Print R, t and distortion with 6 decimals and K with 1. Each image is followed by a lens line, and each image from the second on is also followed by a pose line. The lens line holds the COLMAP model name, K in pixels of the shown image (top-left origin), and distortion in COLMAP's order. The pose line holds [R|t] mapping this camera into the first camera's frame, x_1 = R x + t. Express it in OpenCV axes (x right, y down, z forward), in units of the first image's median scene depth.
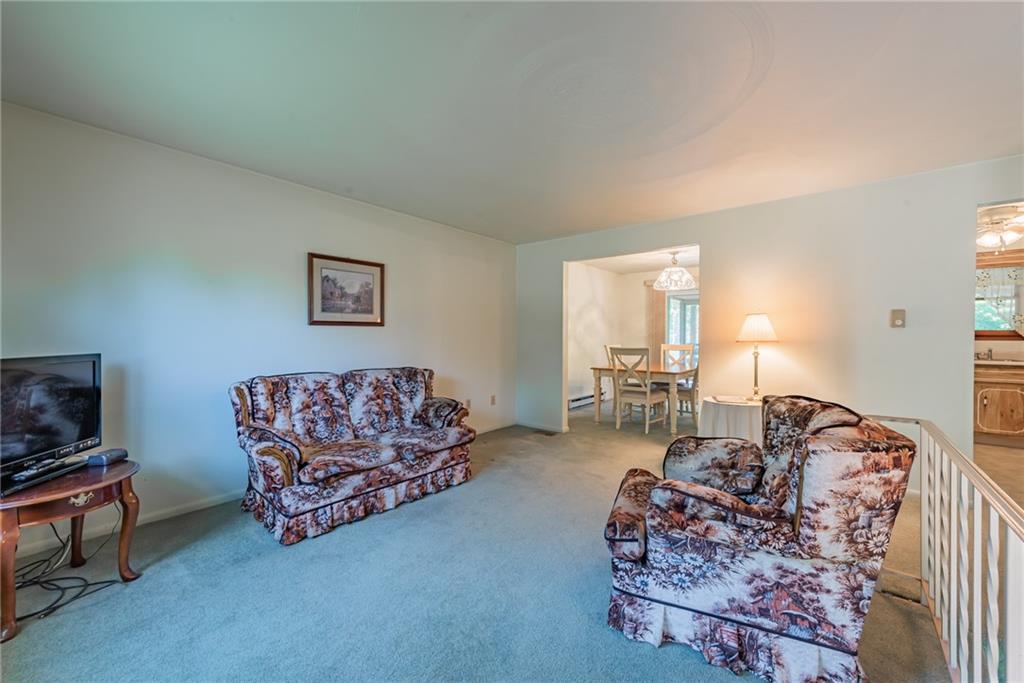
lens RADIAL K [[405.0, 0, 515.5], [0, 405.0, 338.5], [0, 0, 1]] dist [0.014979, -0.000537]
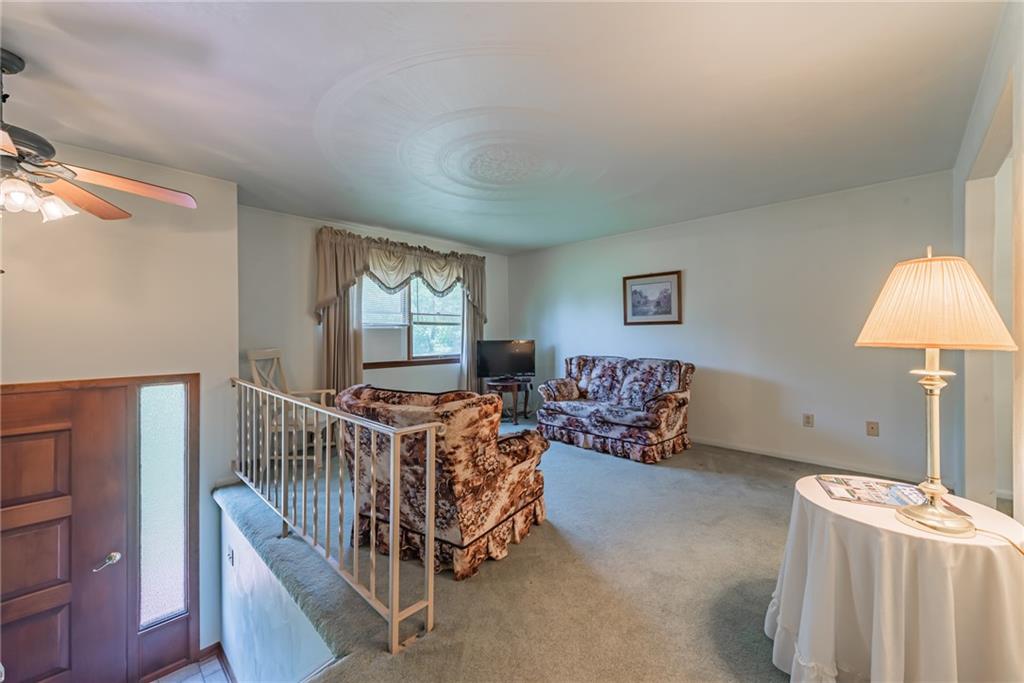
lens RADIAL K [[405.0, 0, 522.0], [0, 405.0, 335.2], [0, 0, 1]] dist [0.014979, -0.000537]
pose [[-0.082526, -0.001833, -0.996587, 1.032884], [-0.005219, 0.999985, -0.001407, 0.006246], [0.996575, 0.005085, -0.082535, 0.771245]]
